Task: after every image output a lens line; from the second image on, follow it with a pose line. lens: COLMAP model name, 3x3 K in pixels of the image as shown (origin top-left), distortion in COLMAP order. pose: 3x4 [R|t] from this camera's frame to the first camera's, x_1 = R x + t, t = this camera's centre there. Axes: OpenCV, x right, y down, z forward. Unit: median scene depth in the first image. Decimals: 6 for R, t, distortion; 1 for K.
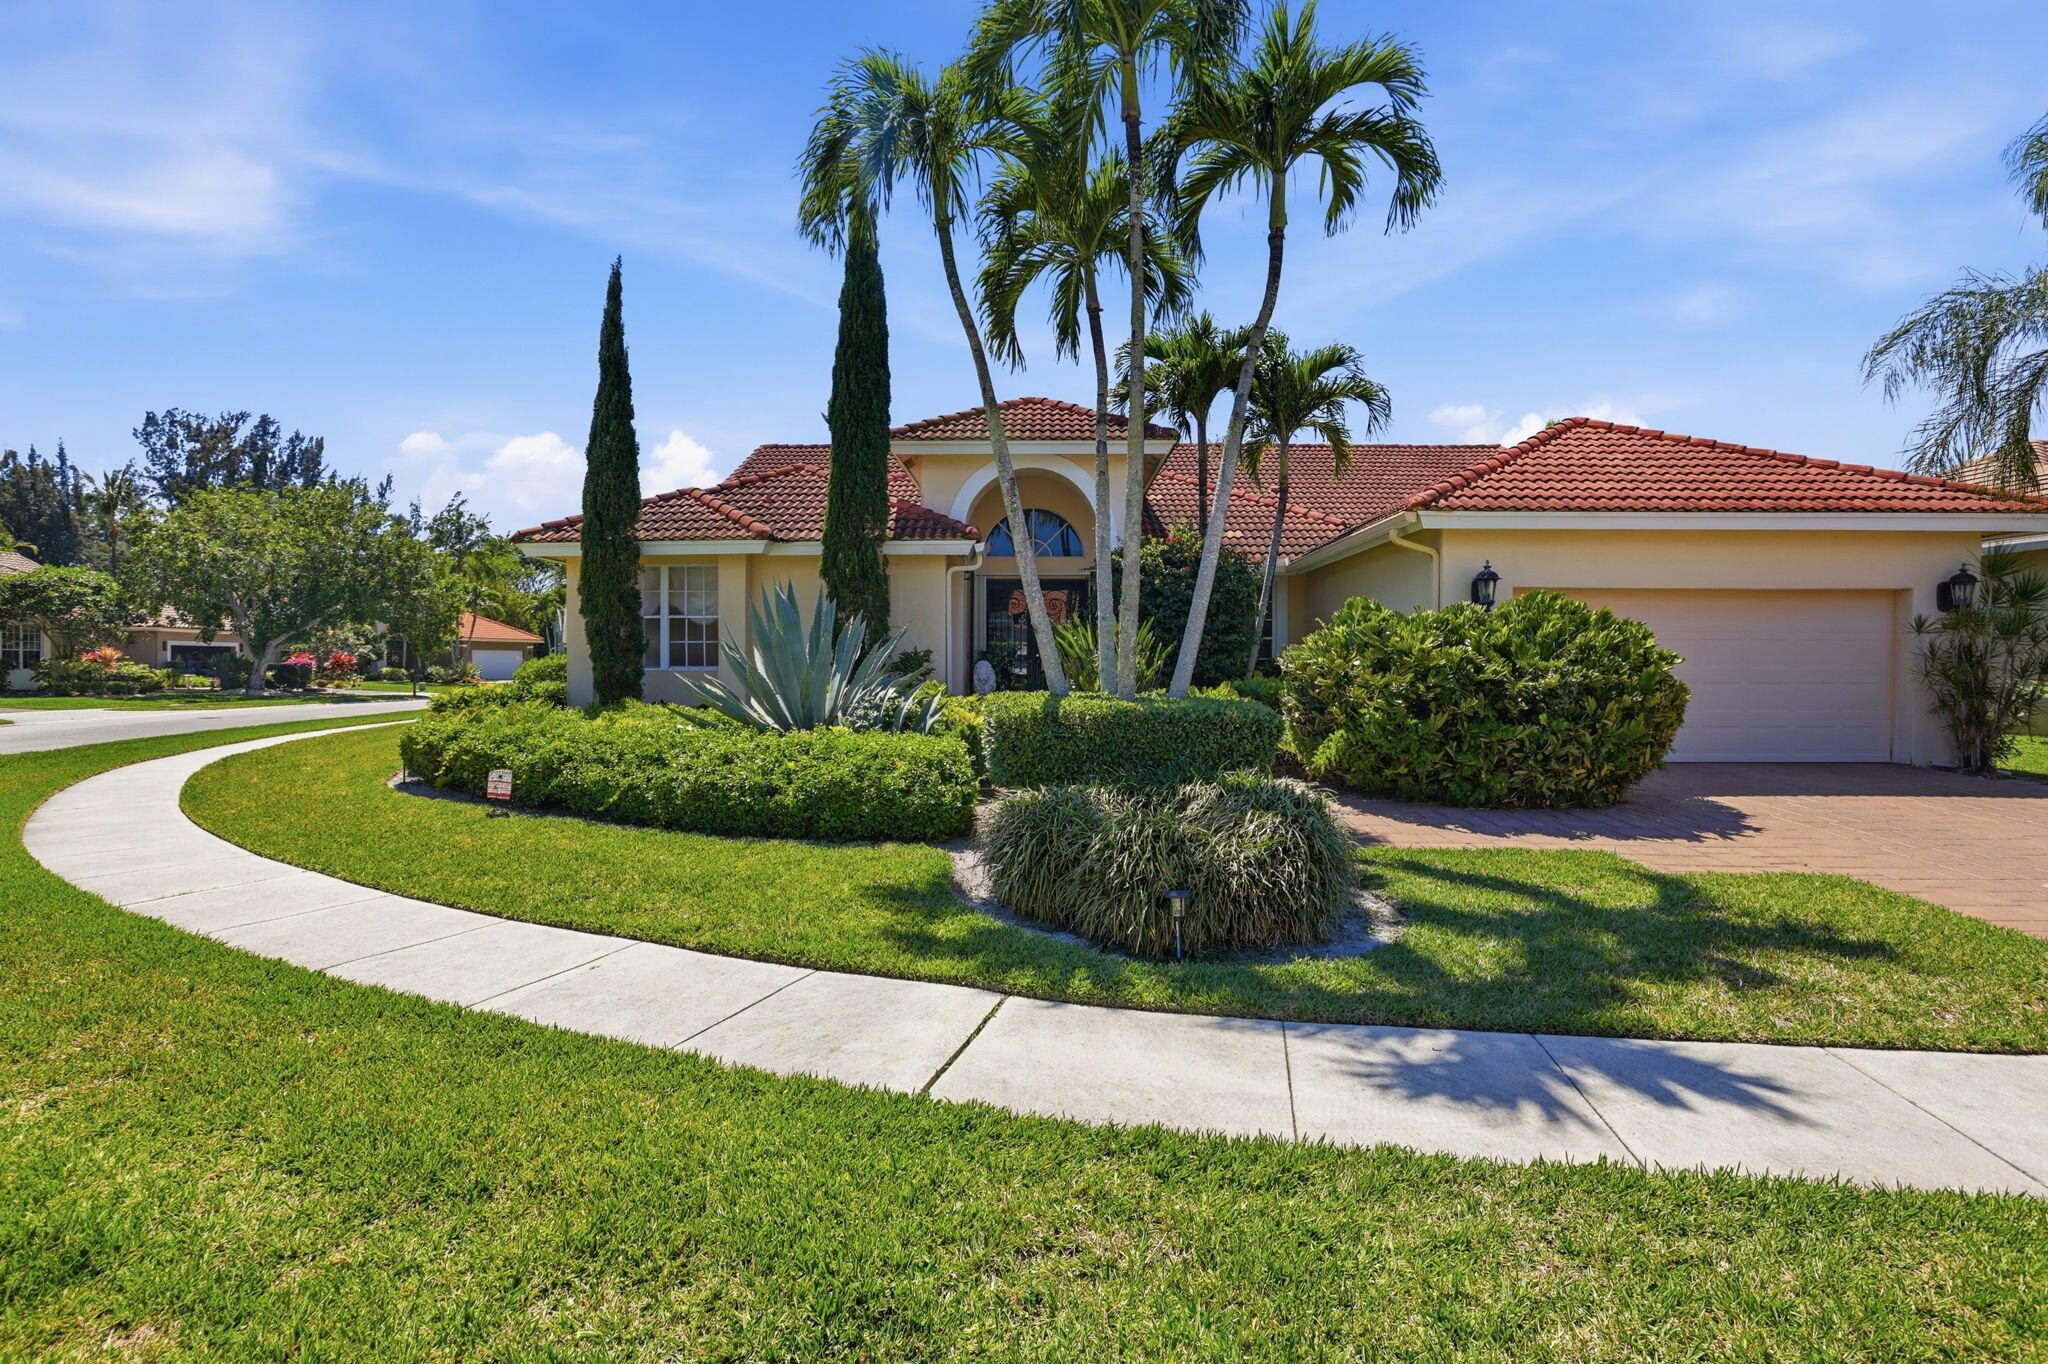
lens RADIAL K [[1009.3, 0, 1013.3], [0, 1009.3, 673.8], [0, 0, 1]] dist [-0.079604, 0.031153]
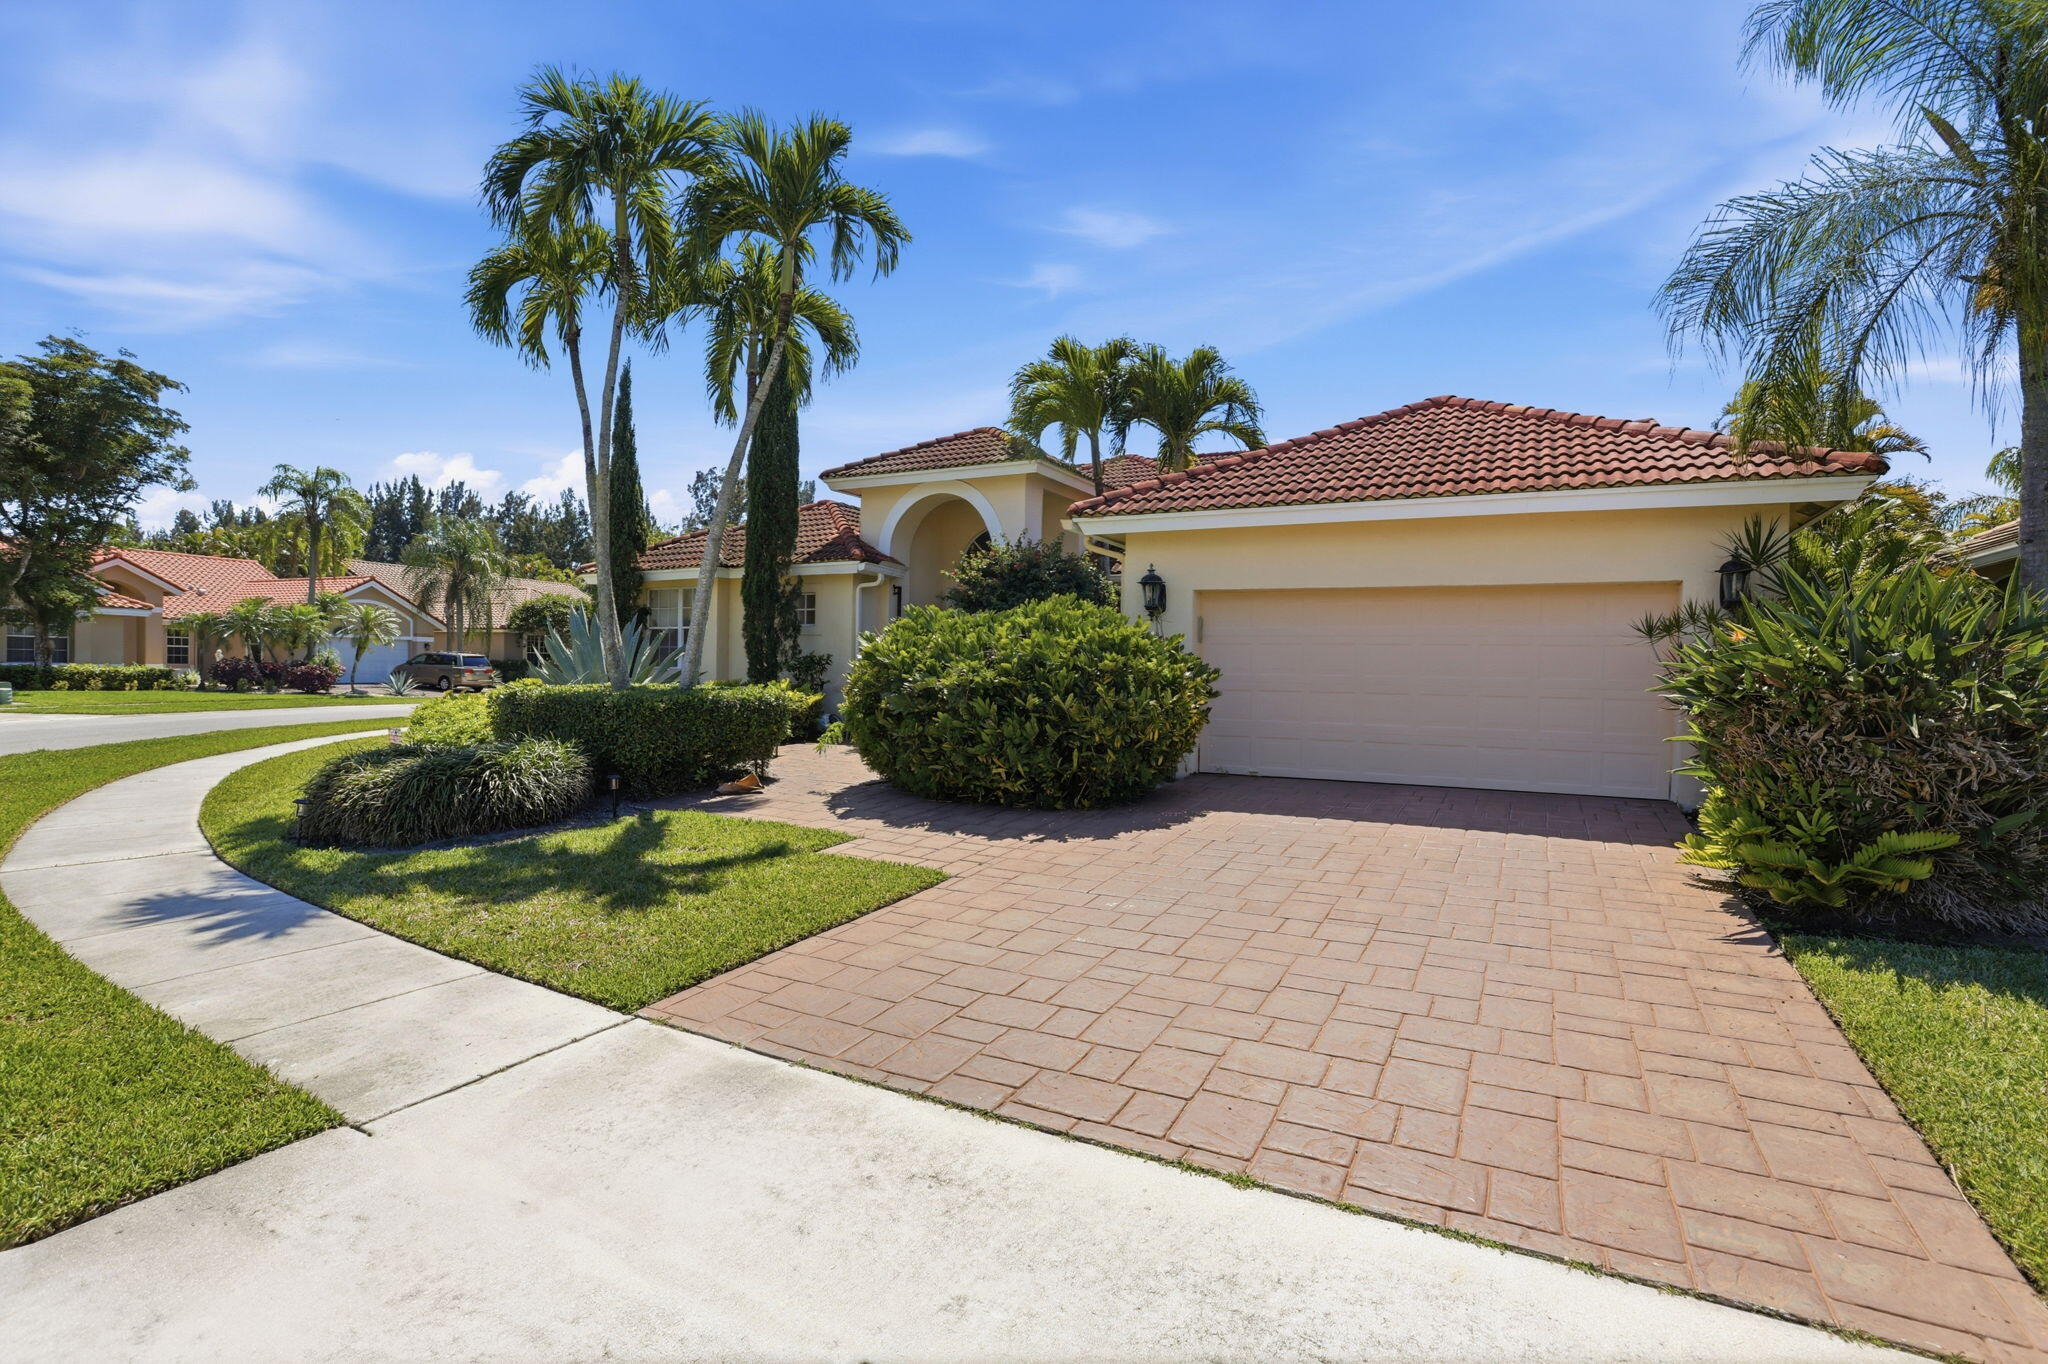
lens RADIAL K [[1009.3, 0, 1013.3], [0, 1009.3, 673.8], [0, 0, 1]] dist [-0.079604, 0.031153]
pose [[0.885269, 0.017006, -0.464768, 0.691250], [-0.022648, 0.999722, -0.006557, 0.003037], [0.464527, 0.016331, 0.885408, 0.046761]]
